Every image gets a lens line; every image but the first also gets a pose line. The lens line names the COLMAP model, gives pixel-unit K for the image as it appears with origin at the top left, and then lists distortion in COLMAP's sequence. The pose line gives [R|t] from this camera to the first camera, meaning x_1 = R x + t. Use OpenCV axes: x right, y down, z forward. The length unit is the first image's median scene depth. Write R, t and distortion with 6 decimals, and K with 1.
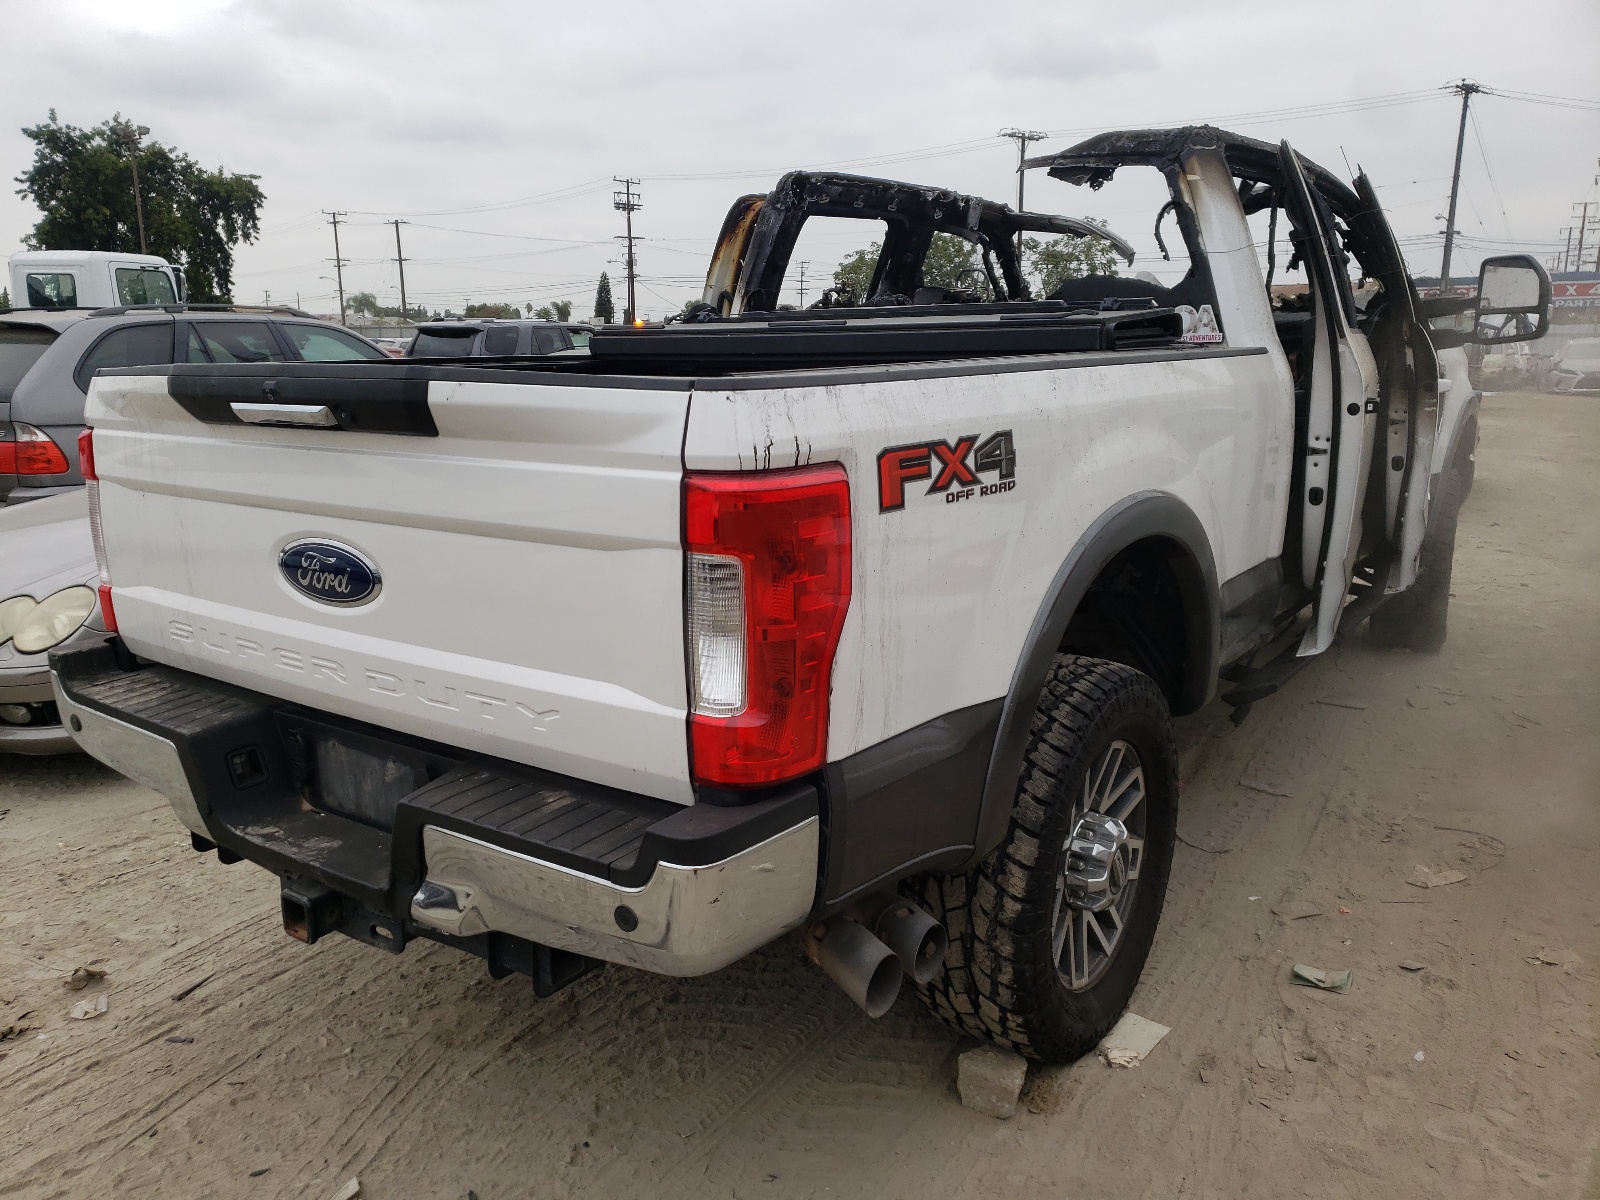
lens RADIAL K [[1316.9, 0, 814.2], [0, 1316.9, 597.7], [0, 0, 1]] dist [0.049939, -0.008844]
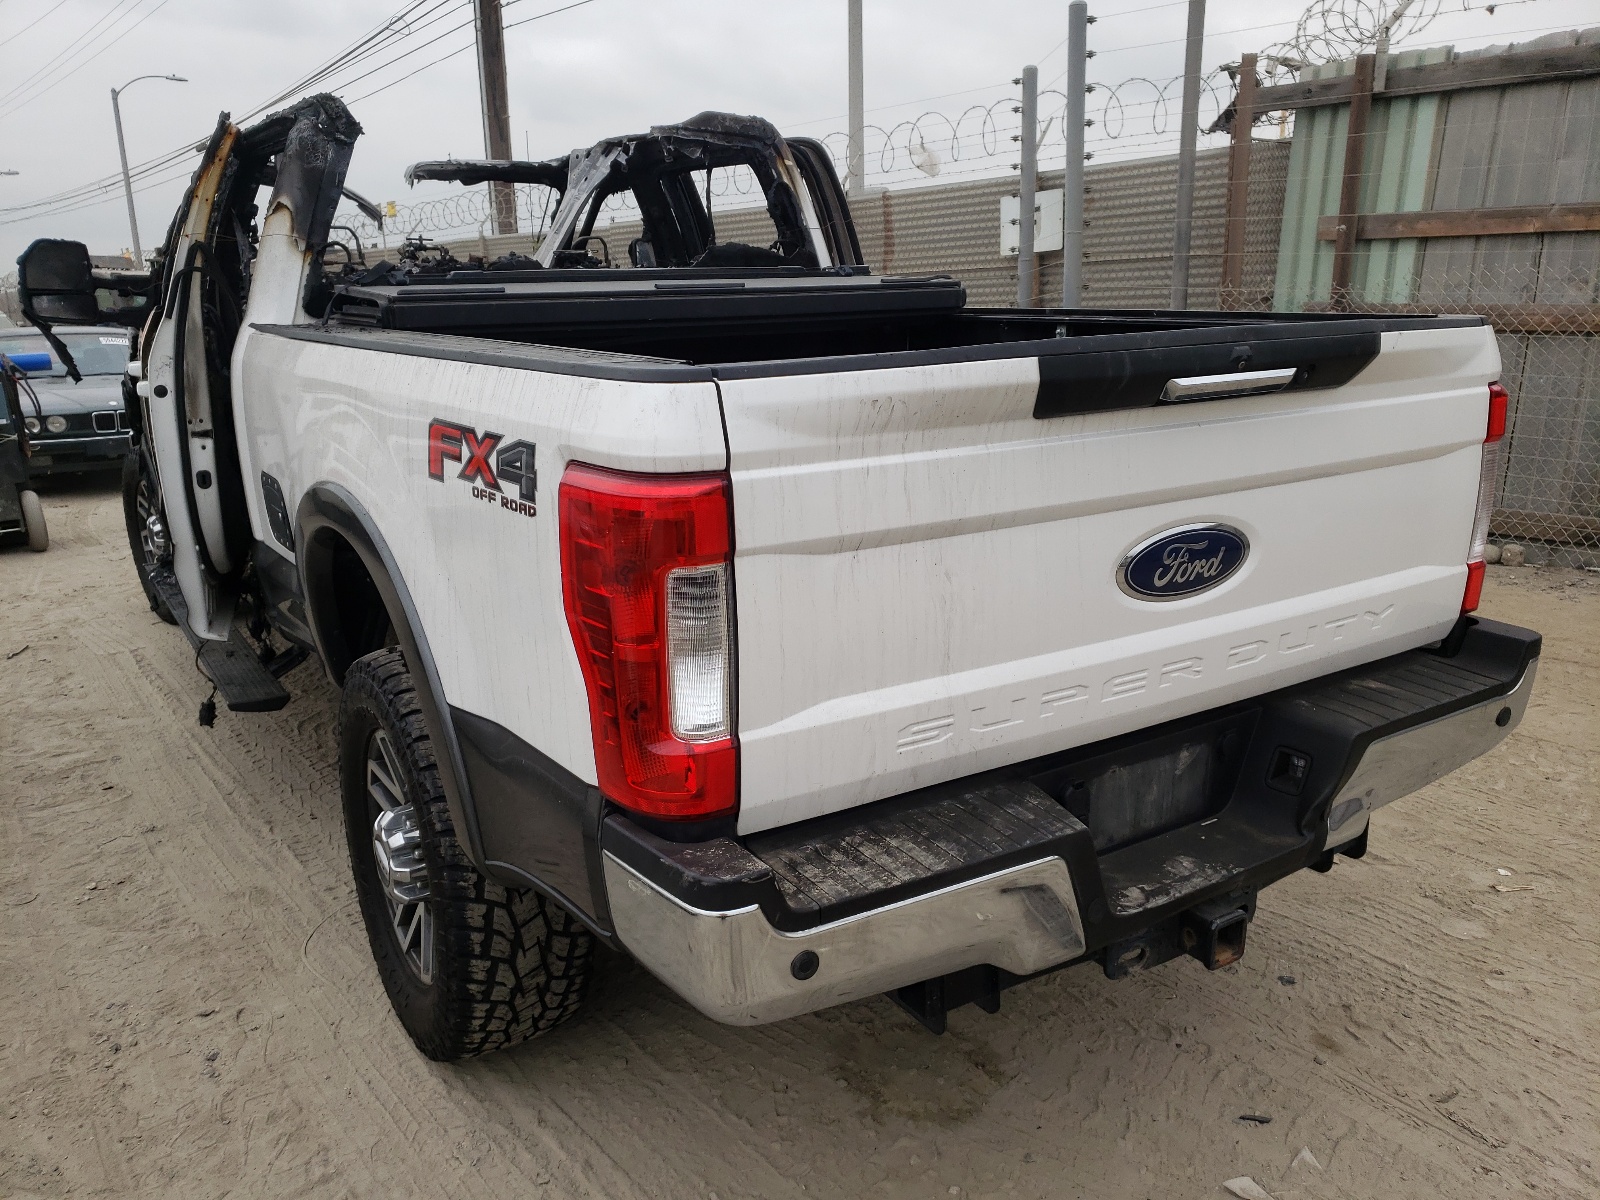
lens RADIAL K [[1316.9, 0, 814.2], [0, 1316.9, 597.7], [0, 0, 1]] dist [0.049939, -0.008844]
pose [[0.317635, -0.217441, 0.922945, -1.214661], [0.203027, 0.966374, 0.157800, -0.178540], [-0.926222, 0.137260, 0.351101, 0.877518]]
